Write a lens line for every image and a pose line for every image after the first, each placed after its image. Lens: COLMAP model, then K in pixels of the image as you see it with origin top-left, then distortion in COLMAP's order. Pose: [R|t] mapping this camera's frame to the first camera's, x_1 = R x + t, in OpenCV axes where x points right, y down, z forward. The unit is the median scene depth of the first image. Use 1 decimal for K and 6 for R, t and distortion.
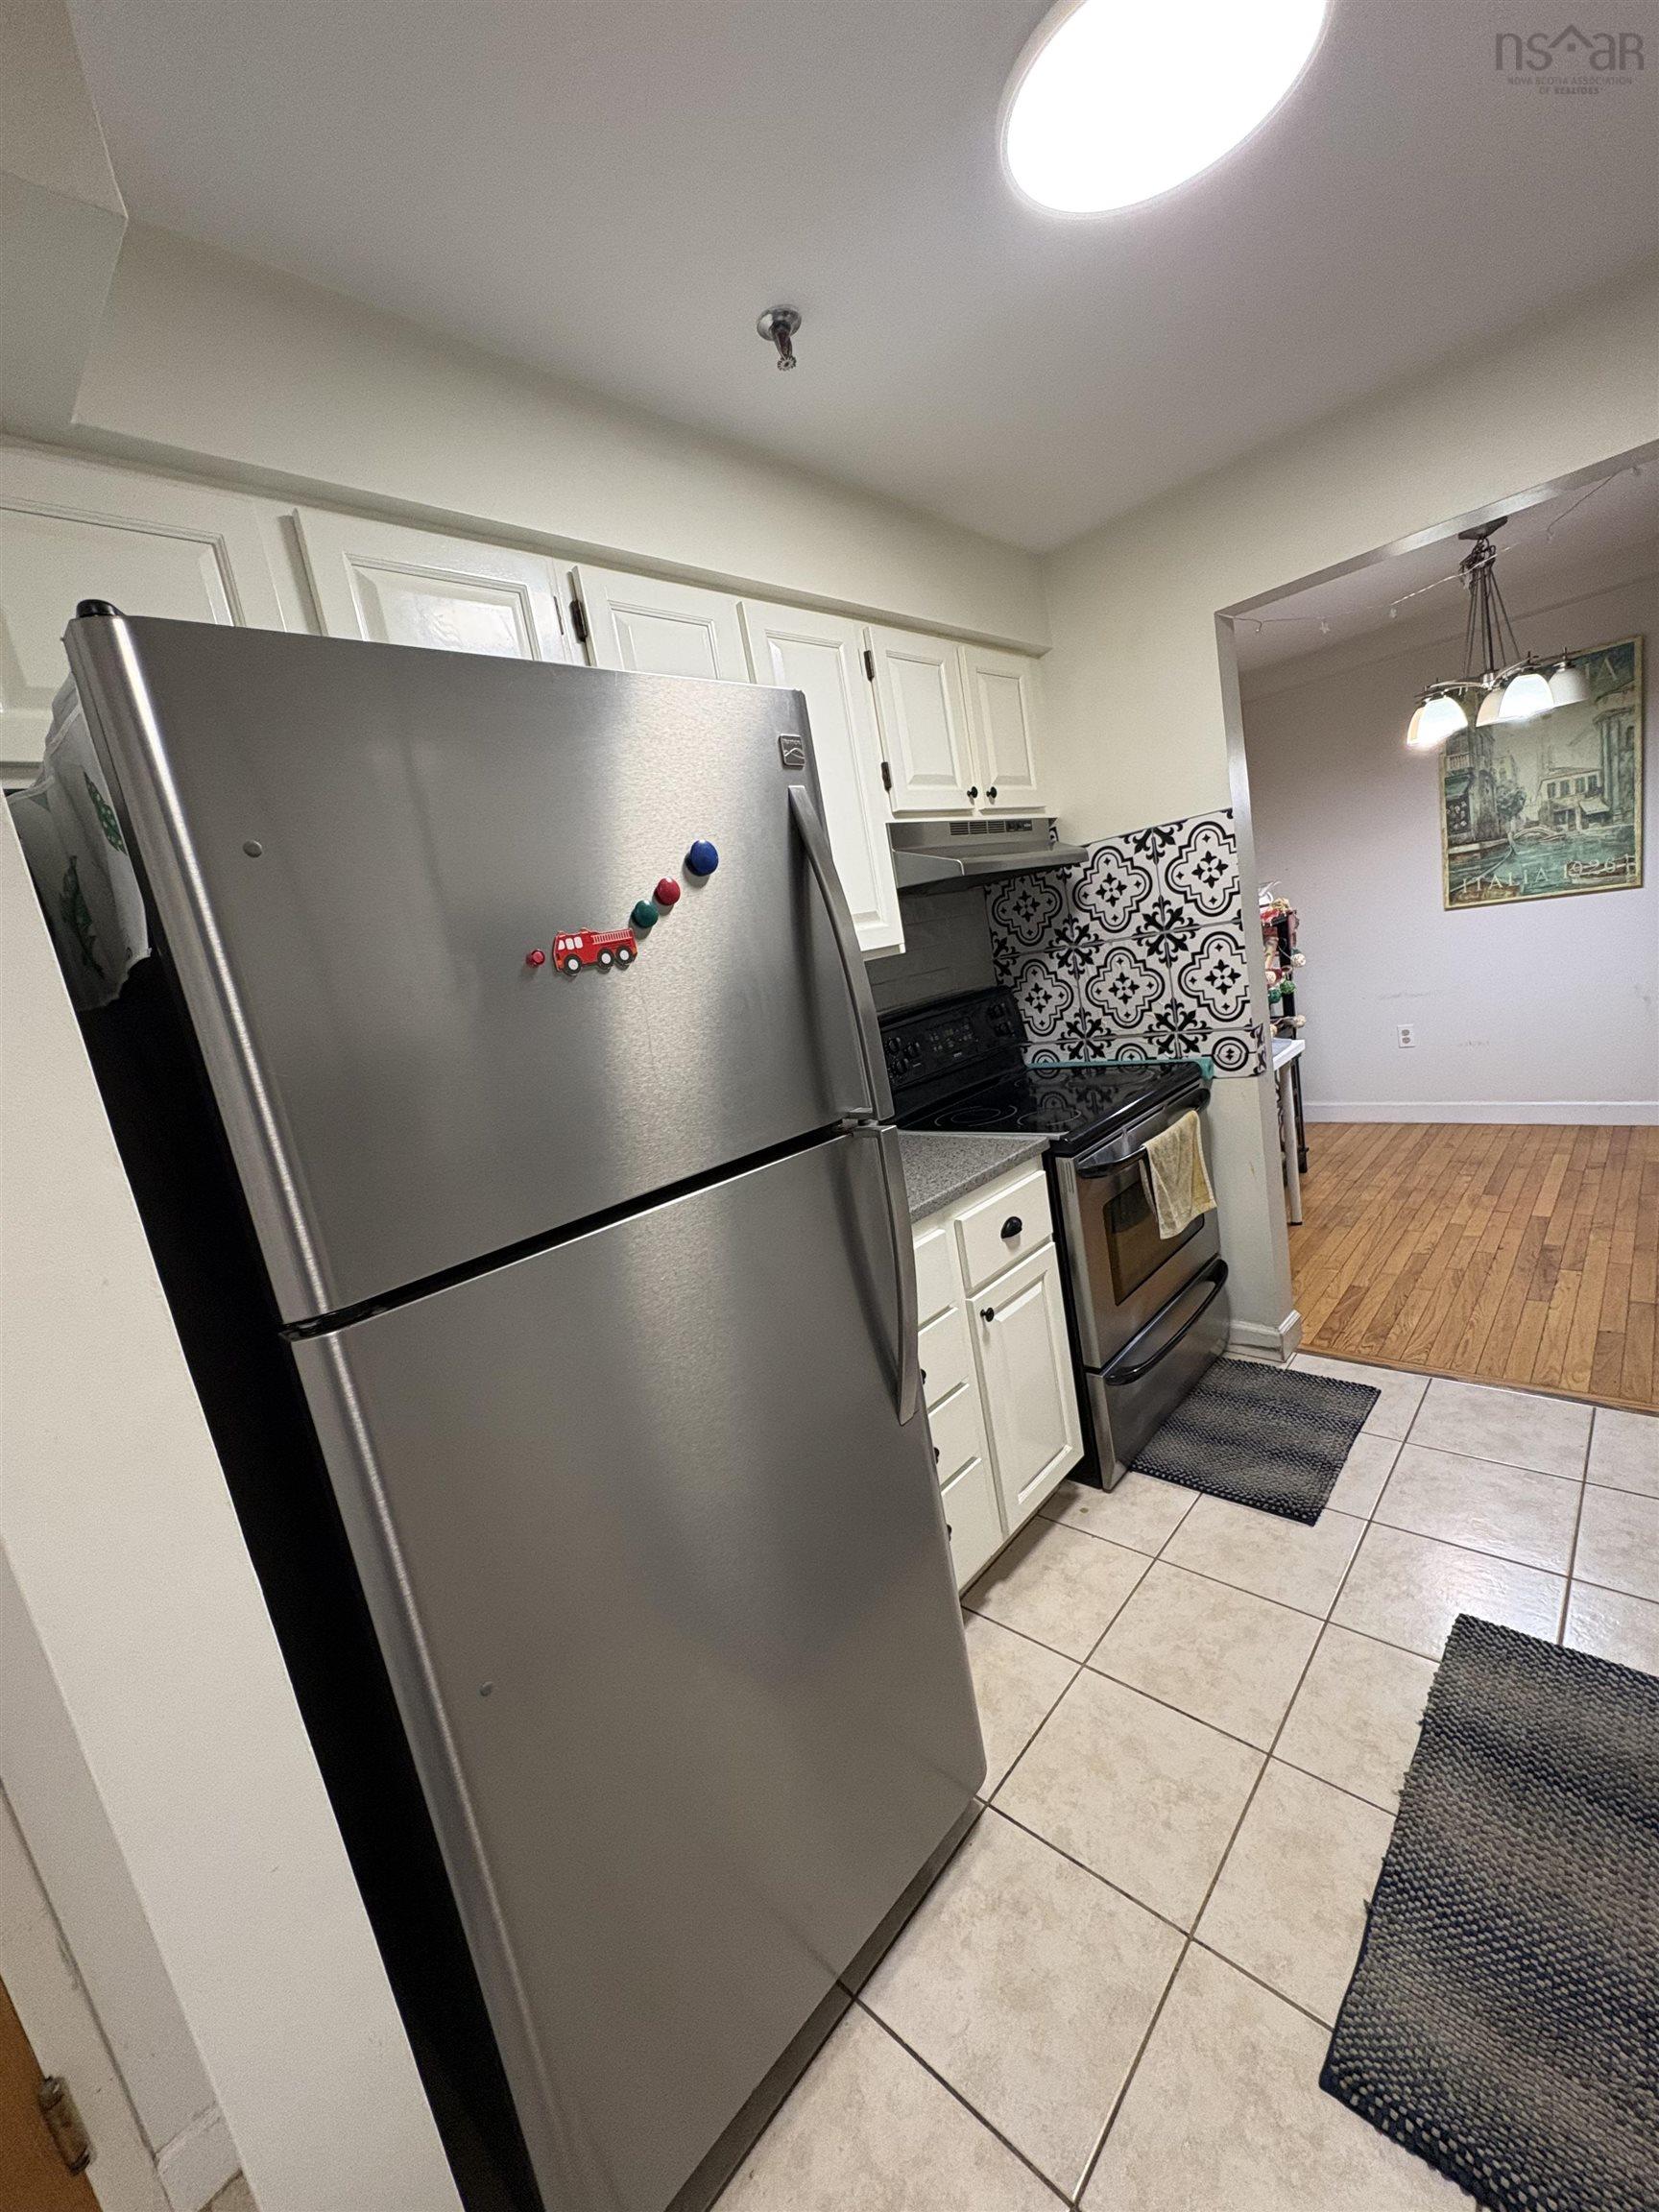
lens RADIAL K [[878.7, 0, 829.5], [0, 878.7, 1106.0], [0, 0, 1]] dist [-0.000555, 0.000047]
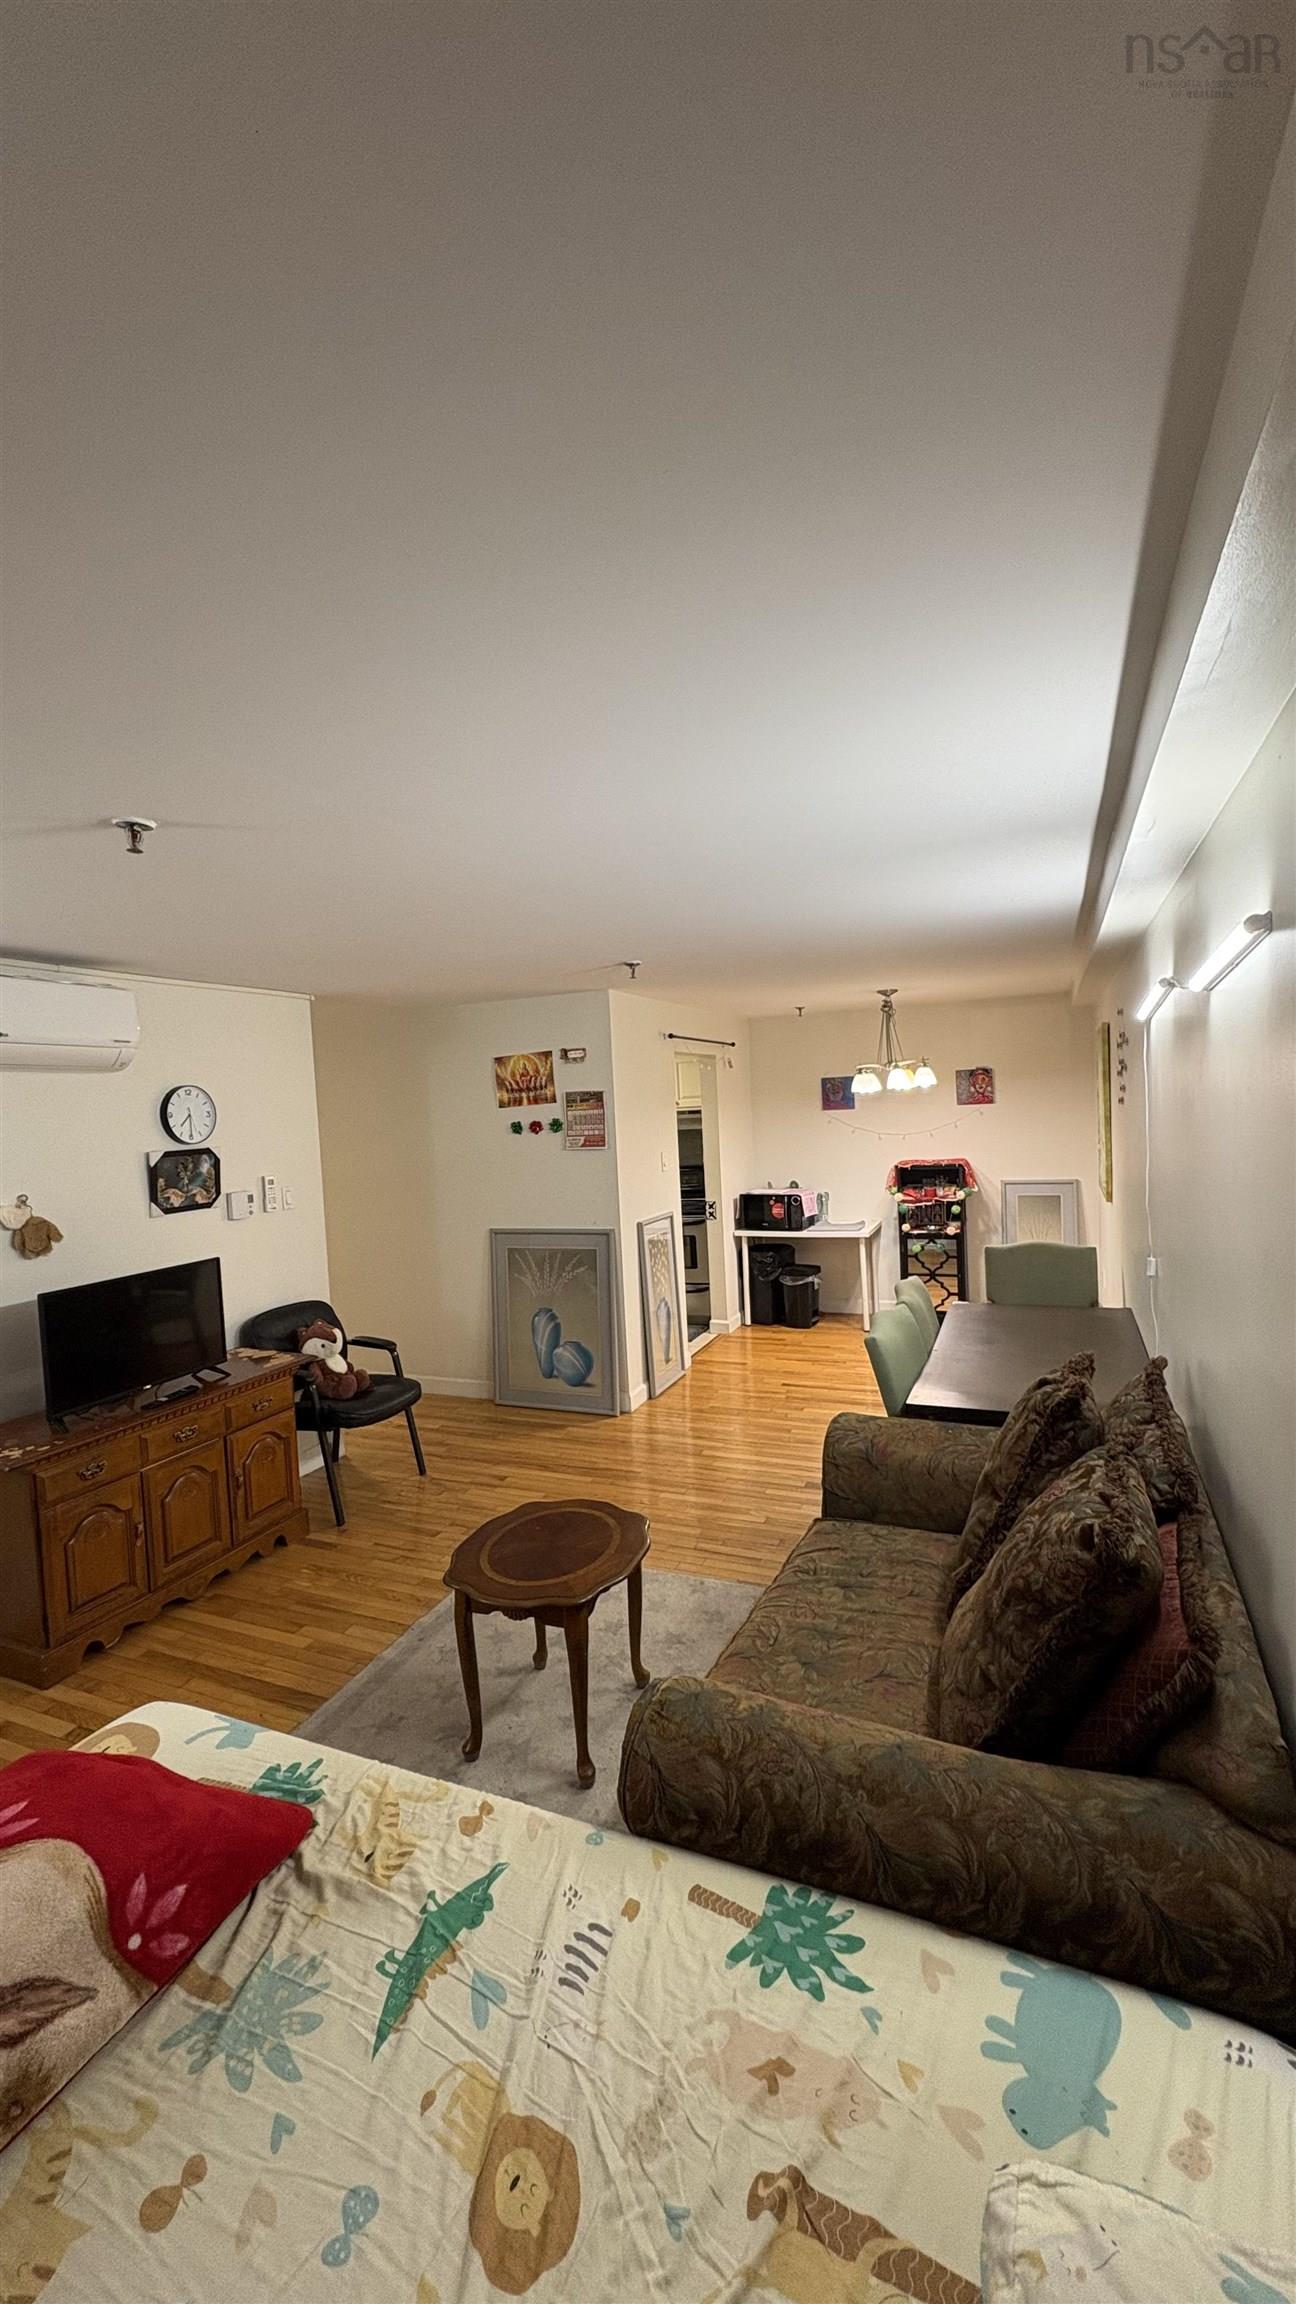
lens RADIAL K [[915.5, 0, 648.0], [0, 915.5, 1152.0], [0, 0, 1]] dist [-0.002838, 0.000220]
pose [[0.343065, 0.205054, -0.916656, 2.833656], [-0.177635, 0.972435, 0.151050, -0.601607], [0.922362, 0.111010, 0.370033, -0.212637]]
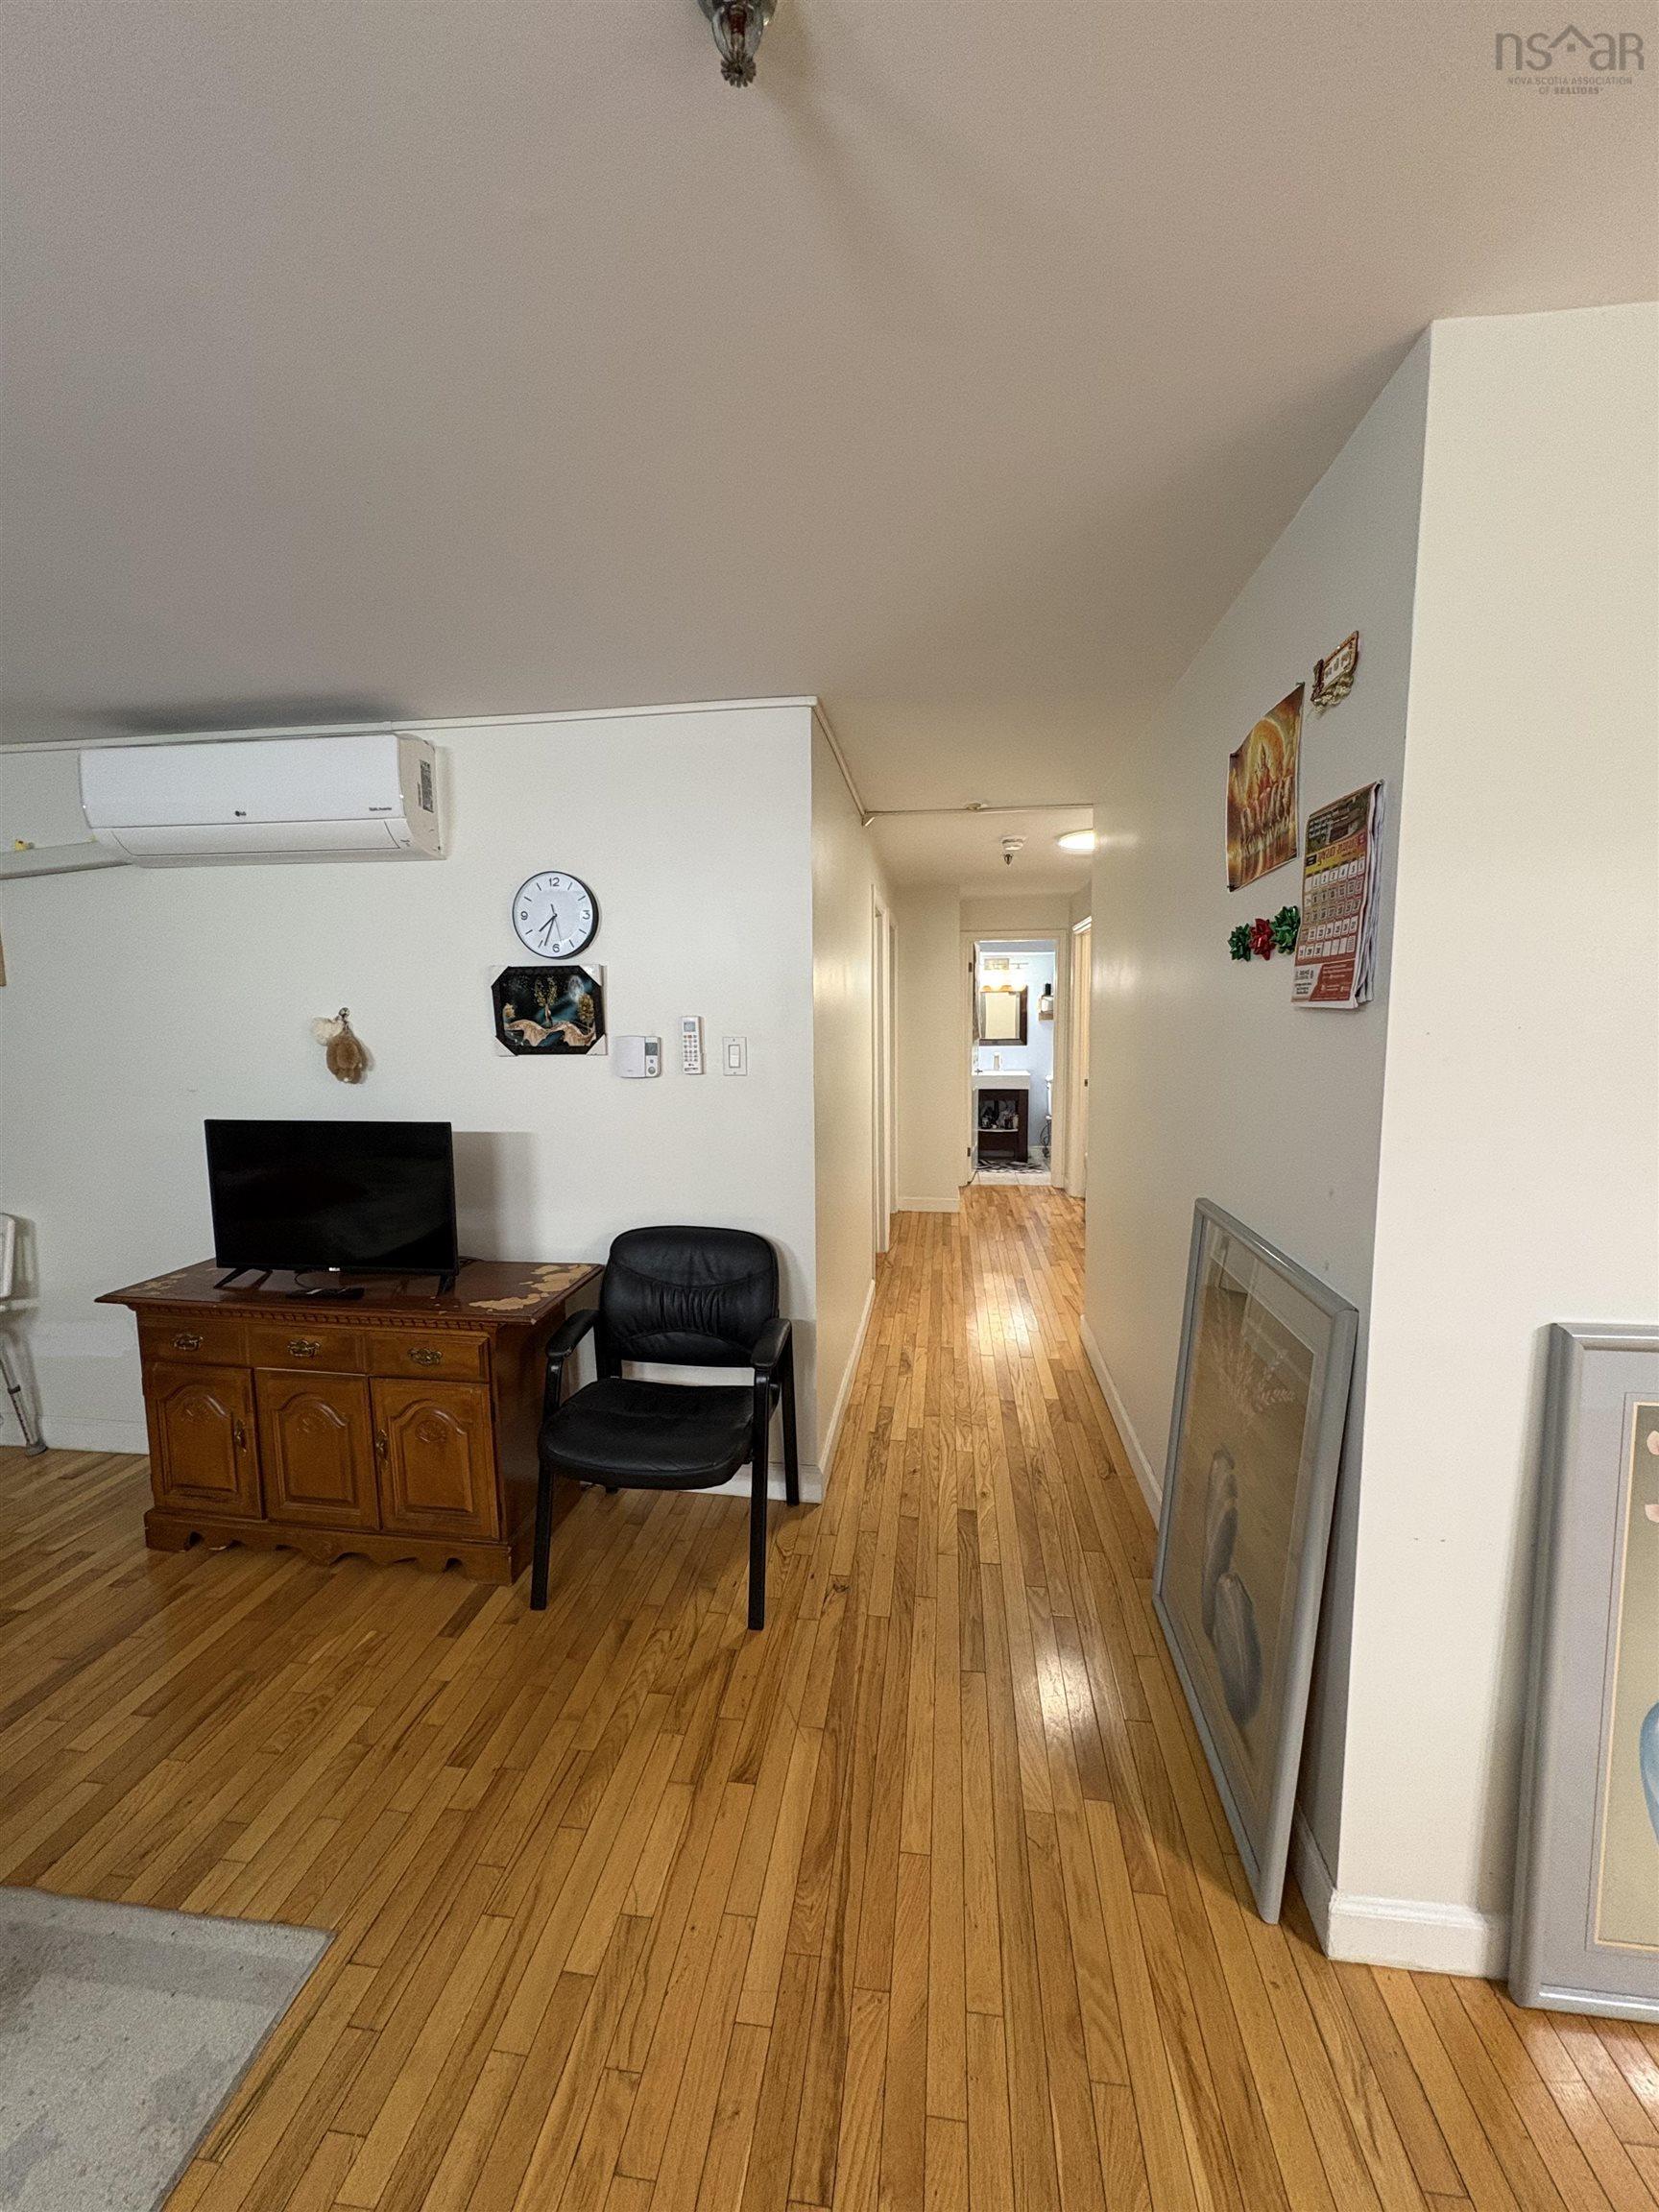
lens RADIAL K [[878.7, 0, 829.5], [0, 878.7, 1106.0], [0, 0, 1]] dist [-0.000555, 0.000047]
pose [[-0.799614, 0.234133, -0.552991, 1.486612], [0.039107, 0.939210, 0.341108, -0.417847], [0.599239, 0.251129, -0.760162, 0.673665]]
